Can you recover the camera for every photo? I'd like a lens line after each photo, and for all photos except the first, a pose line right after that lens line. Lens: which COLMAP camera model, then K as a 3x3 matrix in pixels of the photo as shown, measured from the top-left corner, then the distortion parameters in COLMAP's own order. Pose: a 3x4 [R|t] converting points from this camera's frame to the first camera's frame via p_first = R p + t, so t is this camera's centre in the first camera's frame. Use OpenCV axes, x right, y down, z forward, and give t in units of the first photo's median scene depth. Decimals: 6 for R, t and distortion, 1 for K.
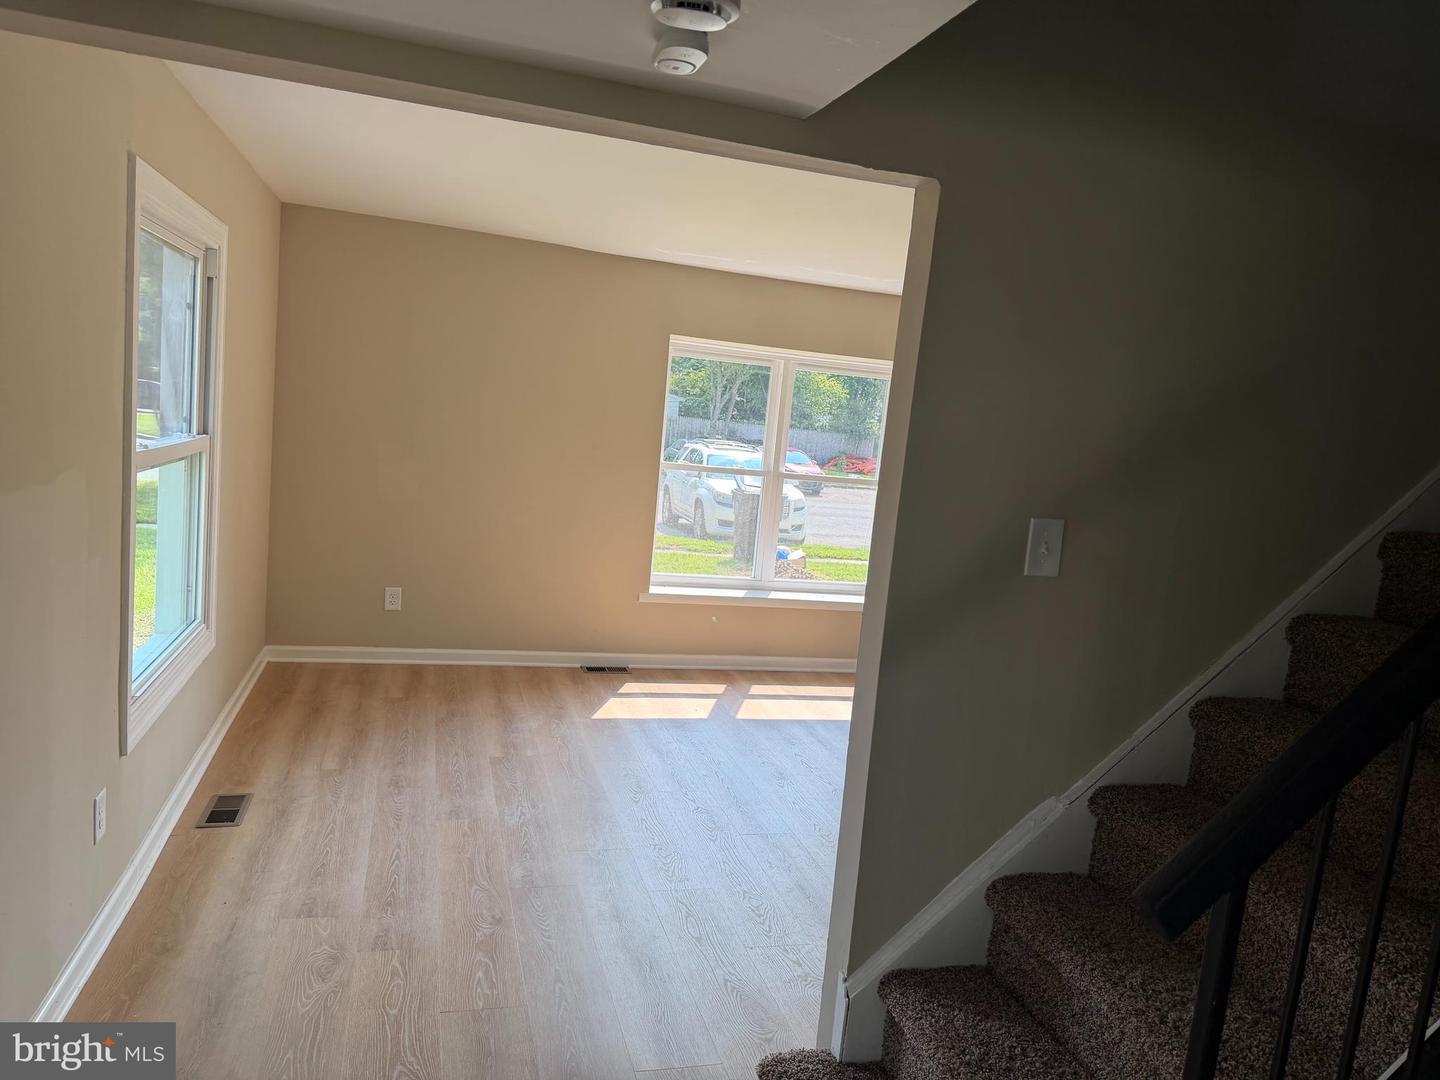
lens RADIAL K [[1000.0, 0, 720.0], [0, 1000.0, 540.0], [0, 0, 1]] dist [0.127365, -0.211260]
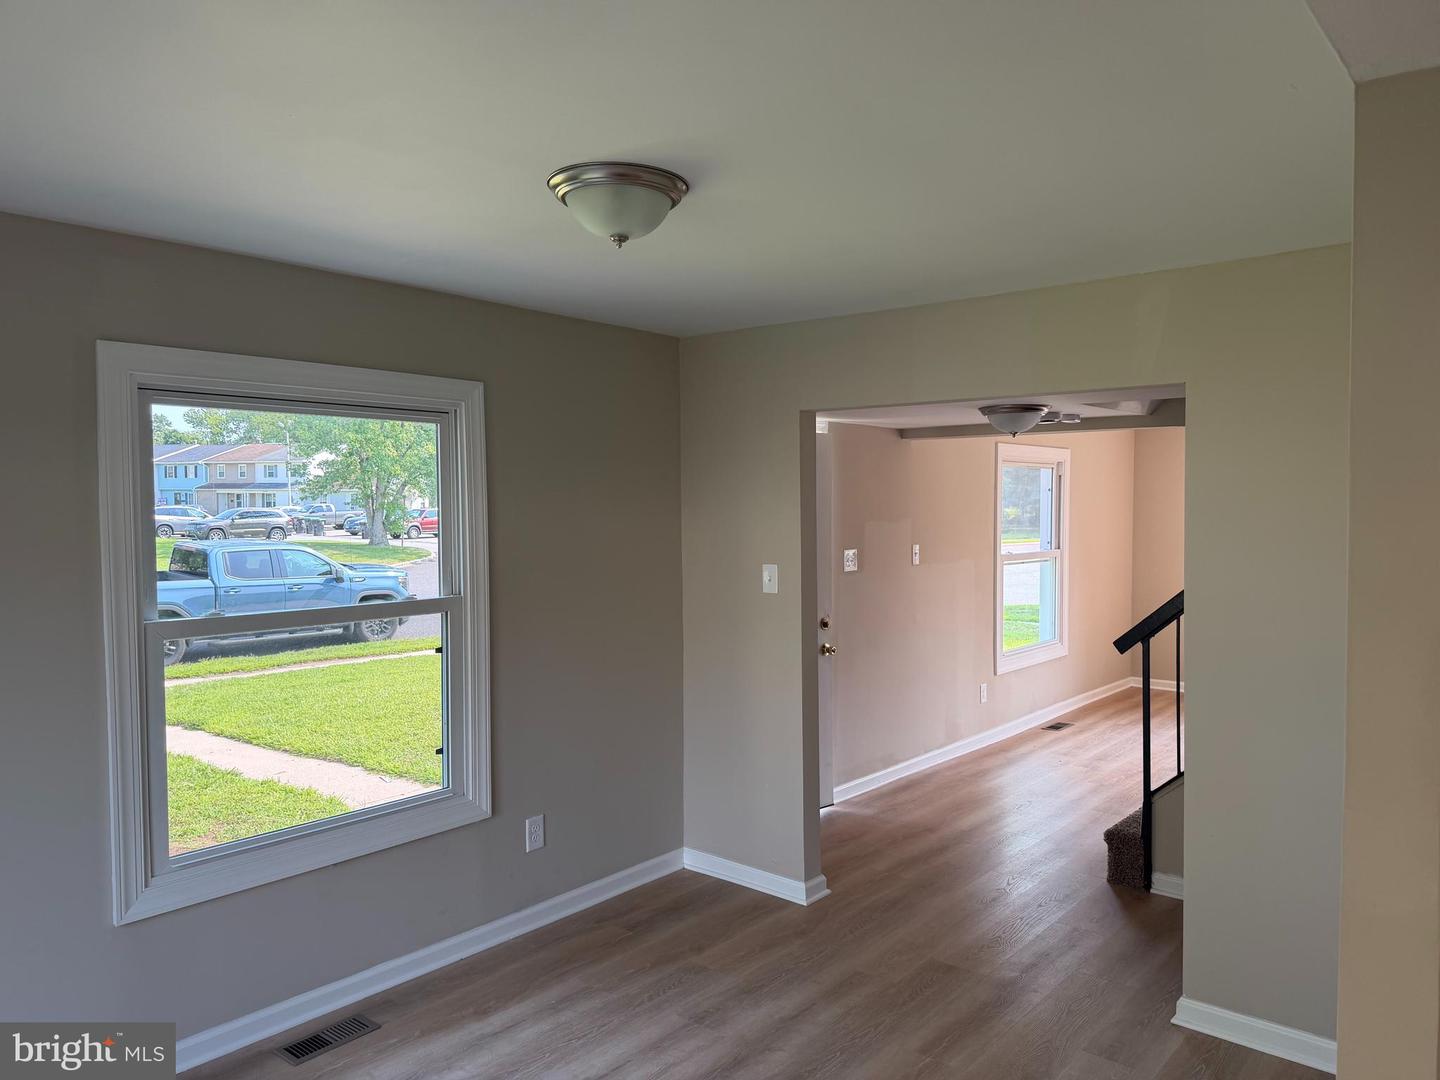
lens RADIAL K [[1000.0, 0, 720.0], [0, 1000.0, 540.0], [0, 0, 1]] dist [0.127365, -0.211260]
pose [[0.553772, -0.060908, -0.830438, 0.716202], [-0.046063, 0.993553, -0.103588, 0.106885], [0.831393, 0.095617, 0.547397, -0.613195]]
